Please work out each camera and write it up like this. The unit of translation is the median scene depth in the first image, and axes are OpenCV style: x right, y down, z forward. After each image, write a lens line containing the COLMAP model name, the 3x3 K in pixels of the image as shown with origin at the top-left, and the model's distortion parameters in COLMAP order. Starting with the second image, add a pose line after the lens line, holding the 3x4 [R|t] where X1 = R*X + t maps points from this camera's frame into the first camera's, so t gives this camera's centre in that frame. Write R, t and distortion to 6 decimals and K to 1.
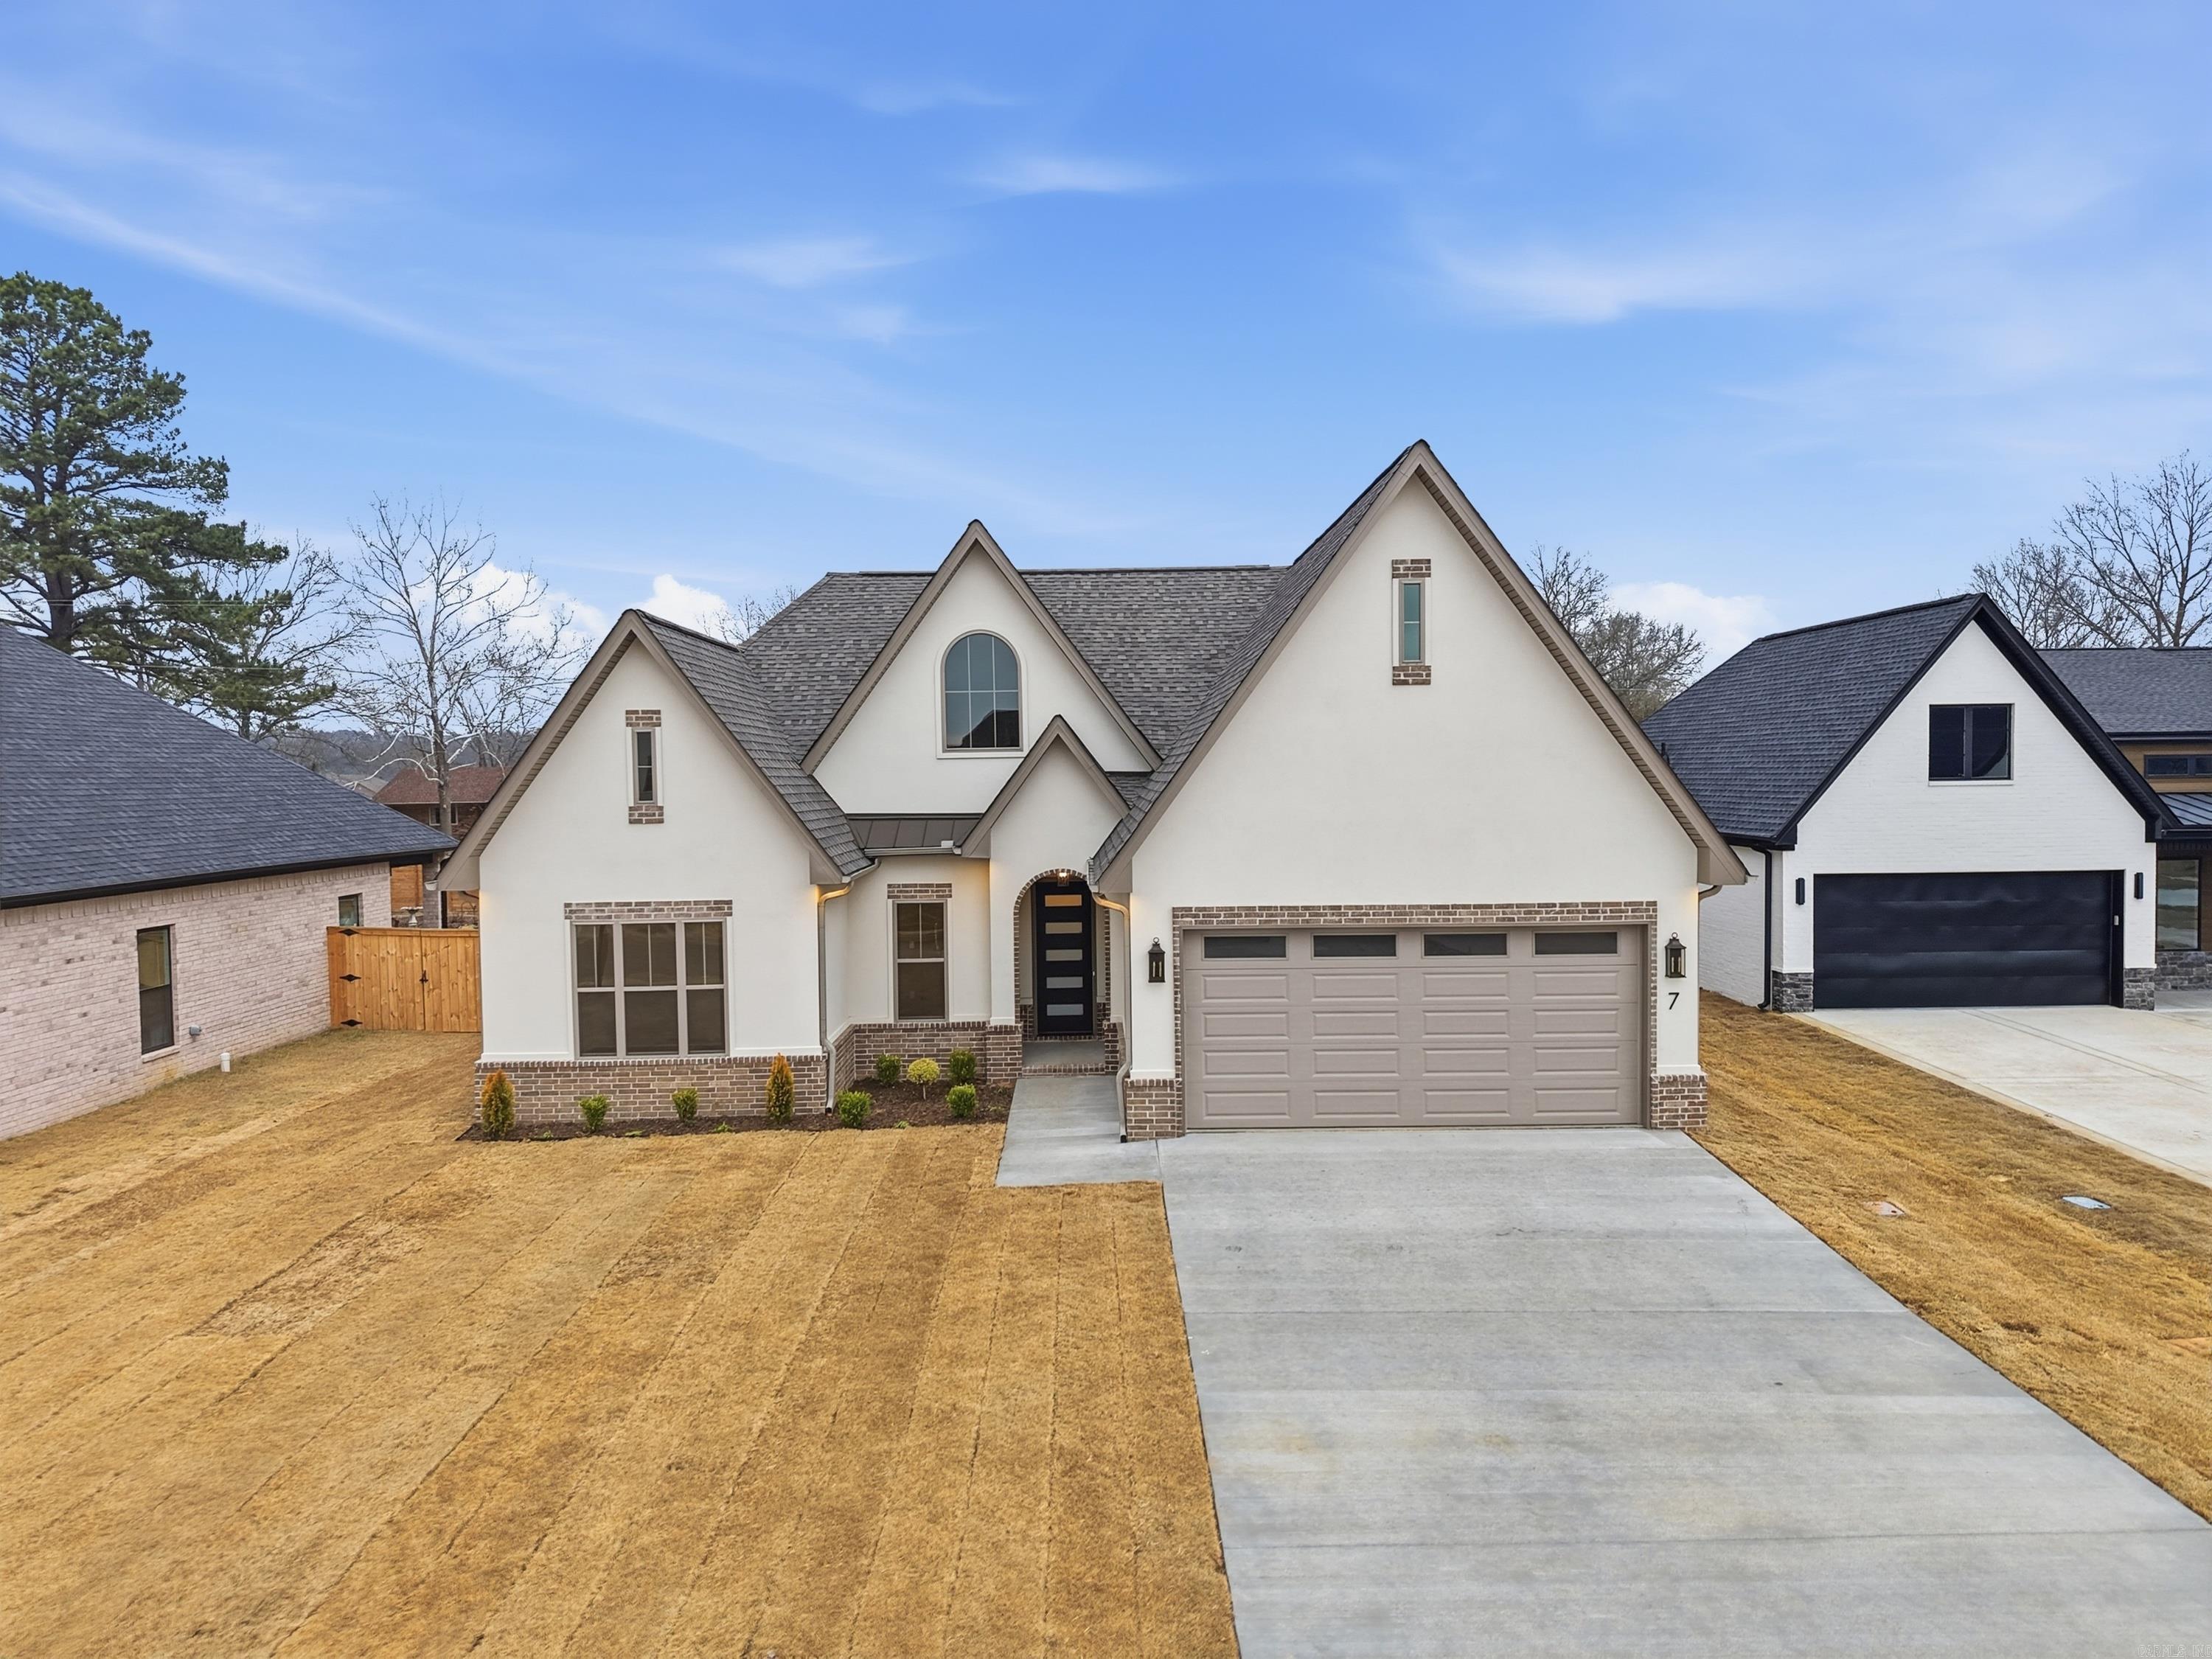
lens RADIAL K [[1475.6, 0, 1105.6], [0, 1475.6, 821.5], [0, 0, 1]] dist [0.022121, -0.025161]
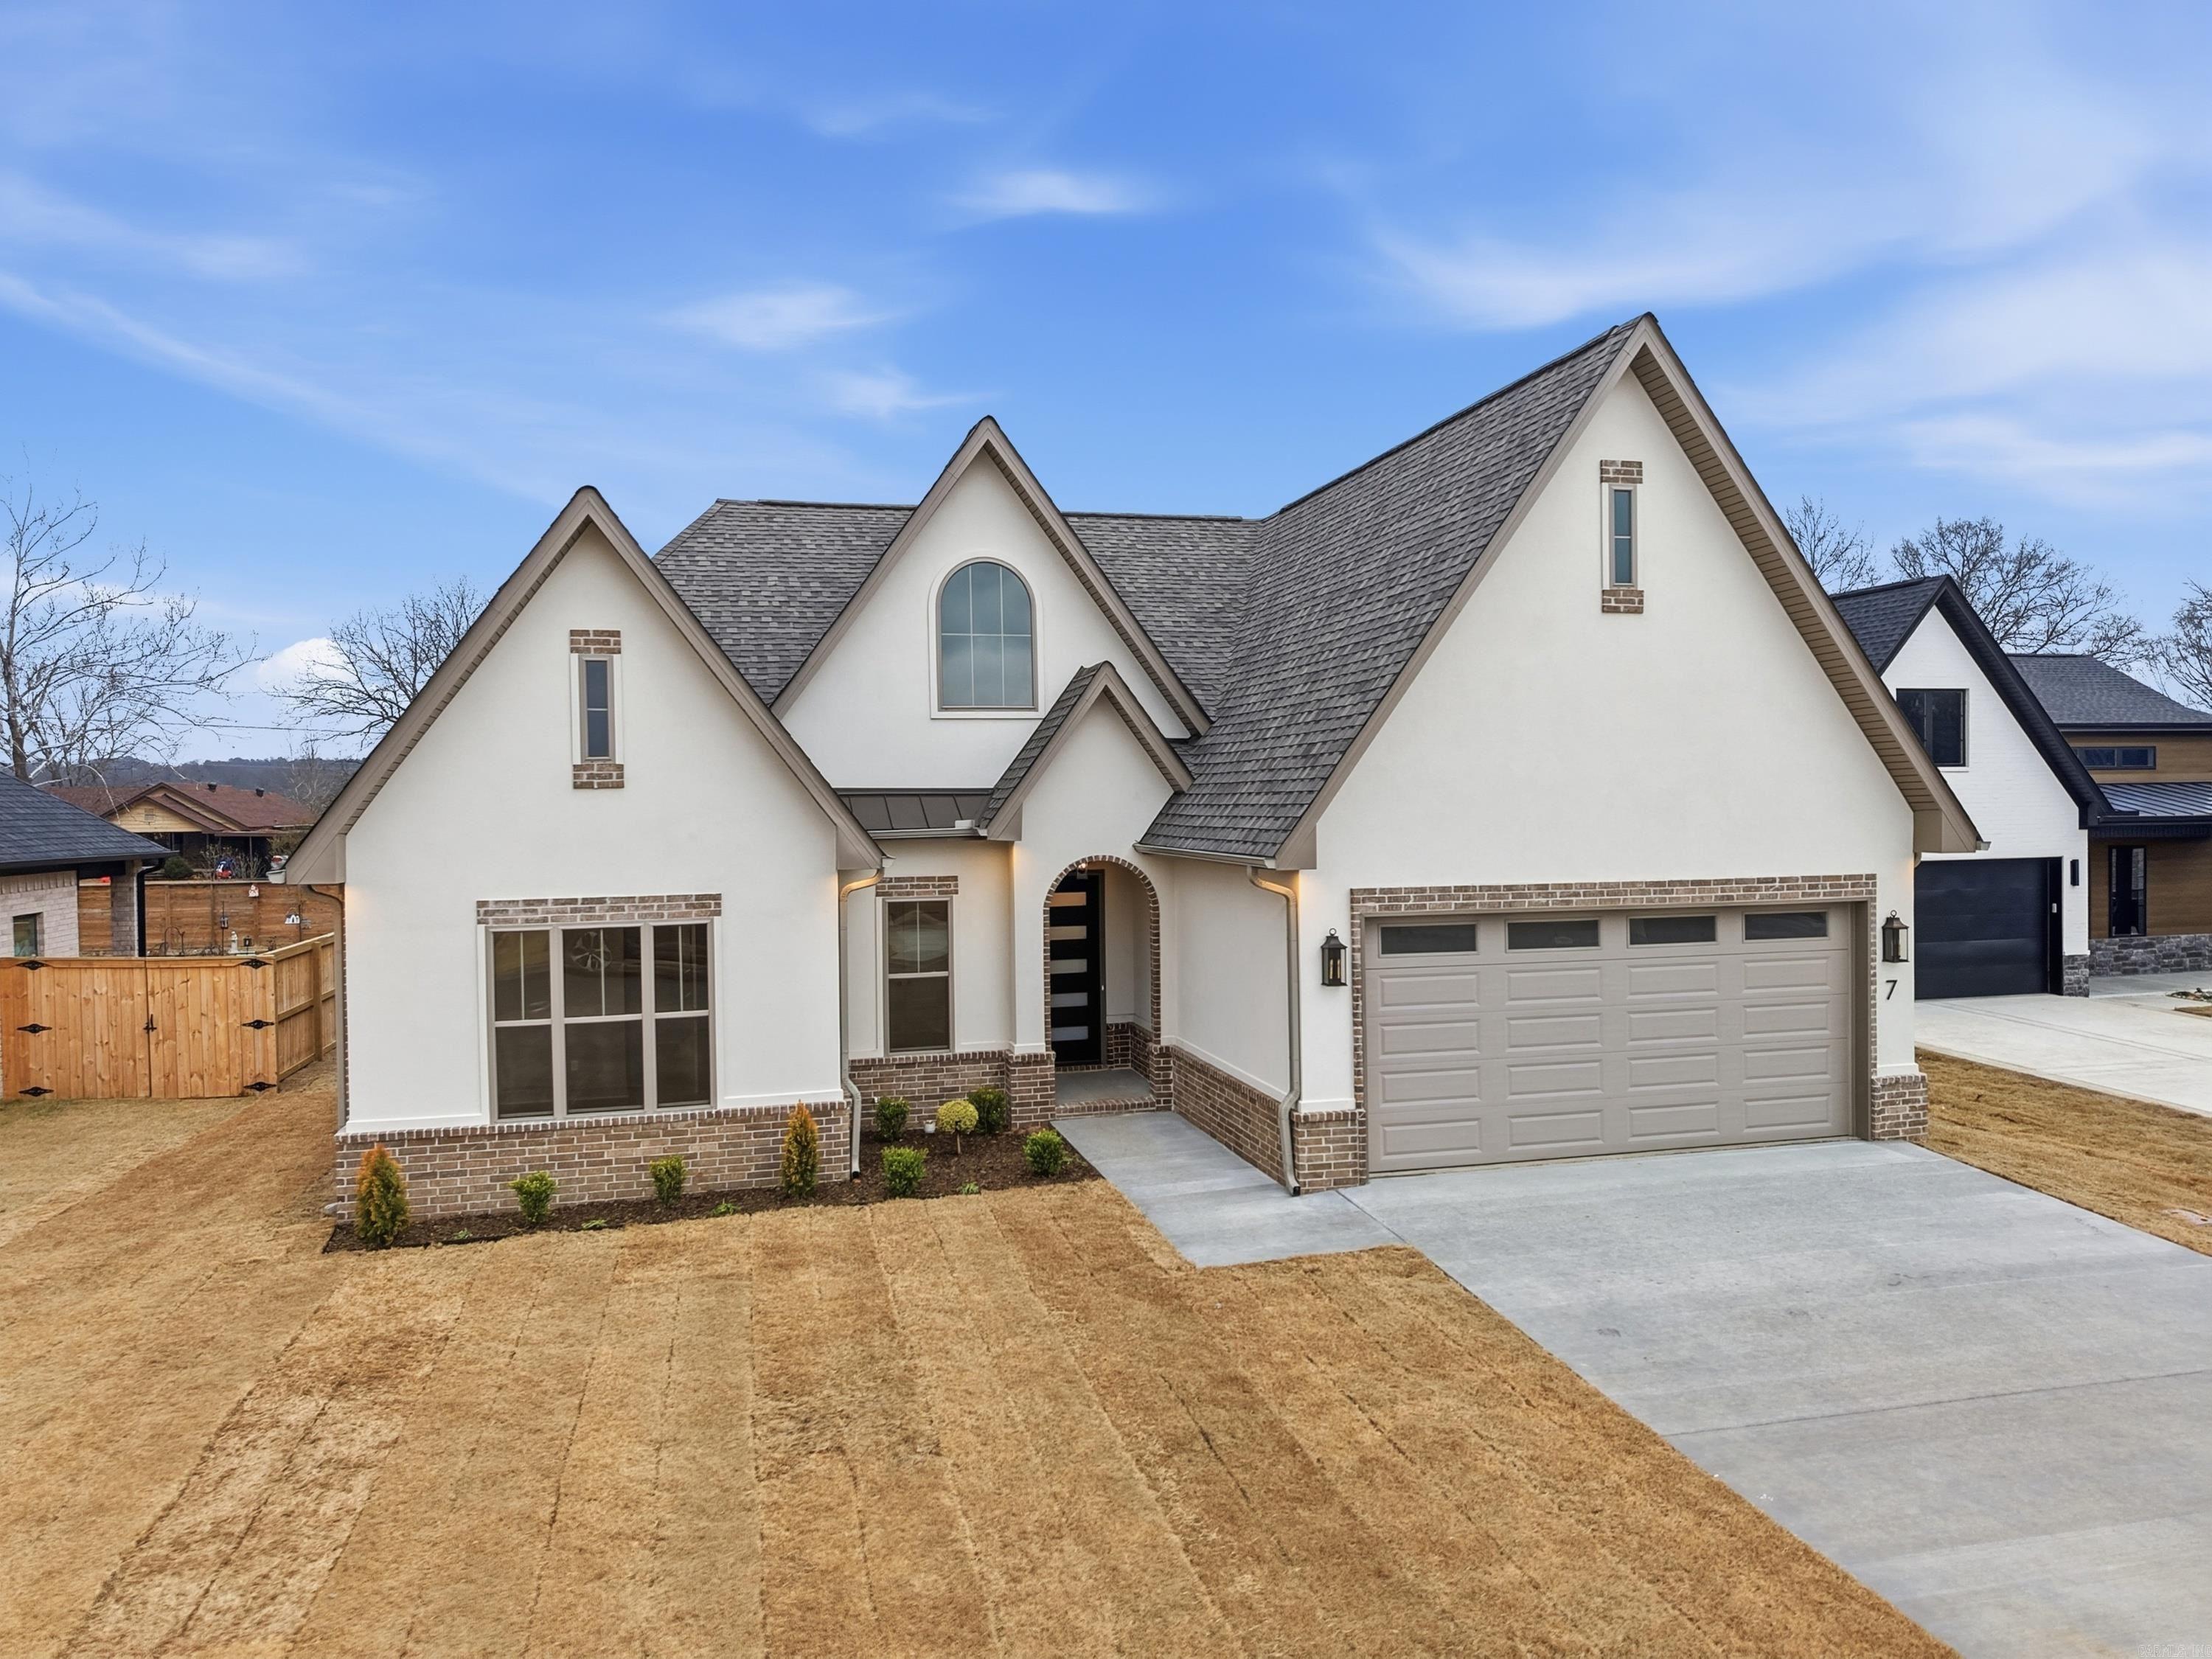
lens RADIAL K [[1475.6, 0, 1104.2], [0, 1475.6, 830.4], [0, 0, 1]] dist [0.022121, -0.025161]
pose [[0.971856, -0.004021, 0.235542, -0.241522], [0.008346, 0.999814, -0.017369, 0.036165], [-0.235429, 0.018846, 0.971709, 0.245561]]
